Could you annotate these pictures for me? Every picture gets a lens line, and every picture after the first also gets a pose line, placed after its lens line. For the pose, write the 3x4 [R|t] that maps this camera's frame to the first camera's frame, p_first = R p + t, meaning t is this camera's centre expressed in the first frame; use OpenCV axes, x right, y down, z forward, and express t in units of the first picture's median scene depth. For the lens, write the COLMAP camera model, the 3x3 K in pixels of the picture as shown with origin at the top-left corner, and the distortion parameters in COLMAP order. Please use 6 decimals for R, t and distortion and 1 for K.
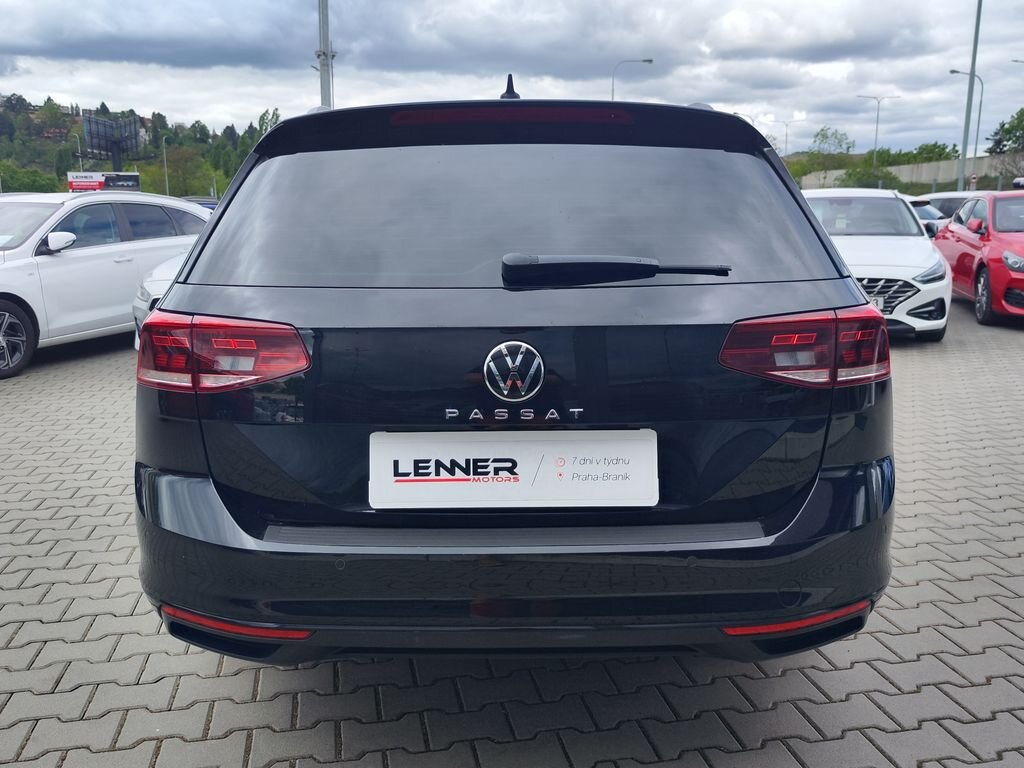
lens RADIAL K [[887.1, 0, 524.5], [0, 887.1, 354.7], [0, 0, 1]] dist [0.022136, 0.002542]
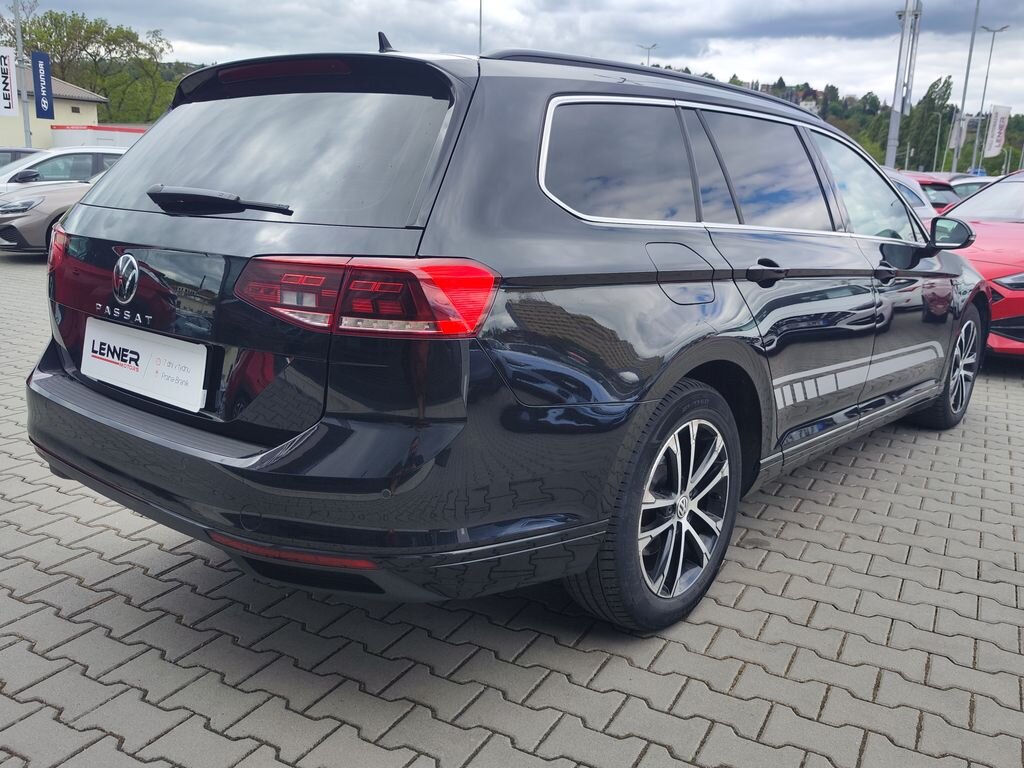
lens RADIAL K [[904.5, 0, 514.0], [0, 904.5, 348.9], [0, 0, 1]] dist [-0.007606, -0.007144]
pose [[0.763144, 0.148277, -0.628987, 1.125333], [-0.135691, 0.988389, 0.068370, -0.042079], [0.631822, 0.033172, 0.774403, 0.347793]]
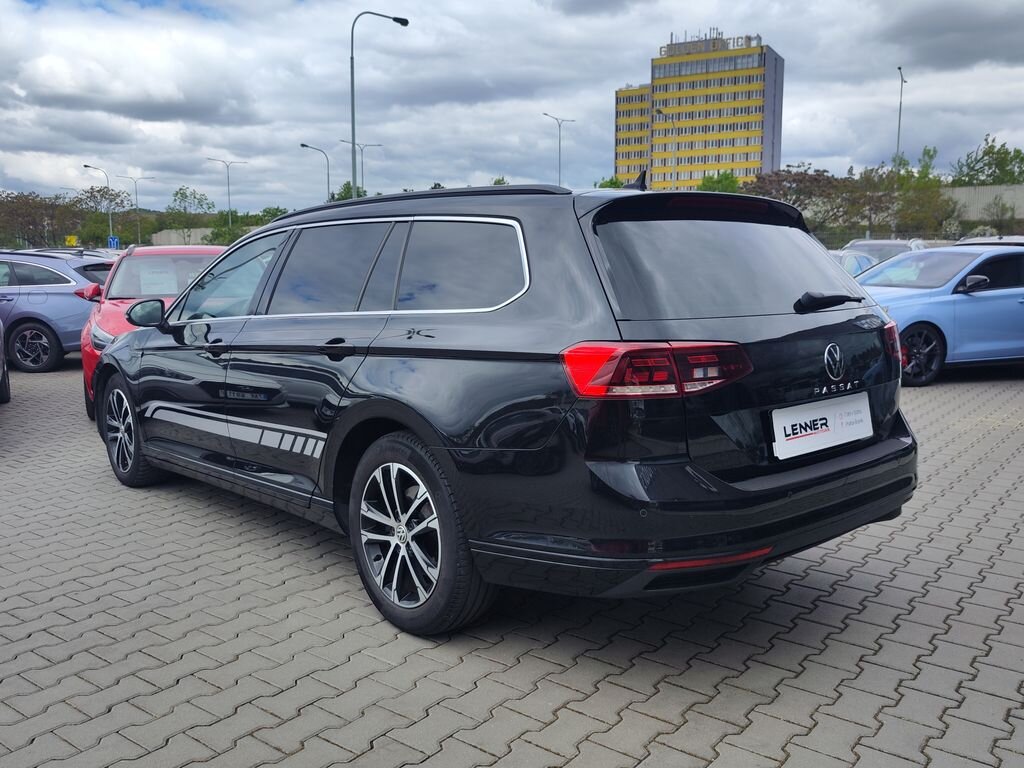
lens RADIAL K [[887.1, 0, 524.5], [0, 887.1, 354.7], [0, 0, 1]] dist [0.022136, 0.002542]
pose [[0.753946, -0.066287, 0.653584, -1.417254], [0.108148, 0.993846, -0.023958, -0.015303], [-0.647974, 0.088747, 0.756475, 0.119374]]
